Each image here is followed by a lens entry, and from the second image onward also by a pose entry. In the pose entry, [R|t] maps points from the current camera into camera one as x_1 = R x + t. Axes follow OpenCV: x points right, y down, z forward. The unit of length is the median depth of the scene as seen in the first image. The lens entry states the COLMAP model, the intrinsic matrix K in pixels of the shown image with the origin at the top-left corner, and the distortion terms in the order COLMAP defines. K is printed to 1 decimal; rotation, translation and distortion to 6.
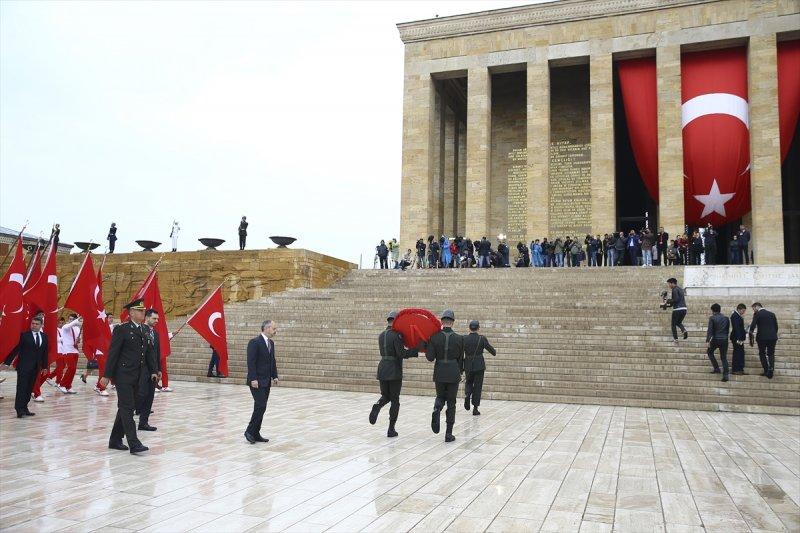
lens RADIAL K [[660.4, 0, 400.0], [0, 660.4, 266.5], [0, 0, 1]] dist [-0.070469, 0.117434]
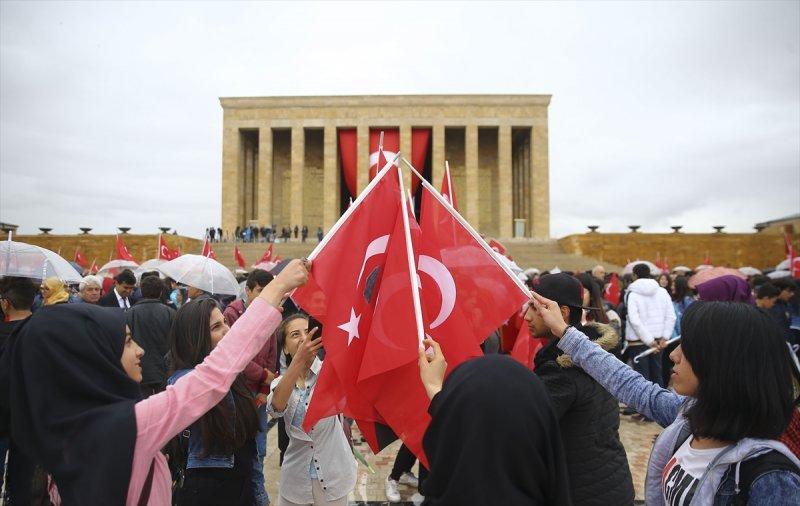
lens RADIAL K [[561.8, 0, 398.7], [0, 561.8, 259.7], [0, 0, 1]] dist [-0.107182, 0.113432]
pose [[0.946964, -0.013462, 0.321059, -0.031223], [-0.010744, 0.997237, 0.073504, -0.058436], [-0.321161, -0.073055, 0.944203, -0.625479]]
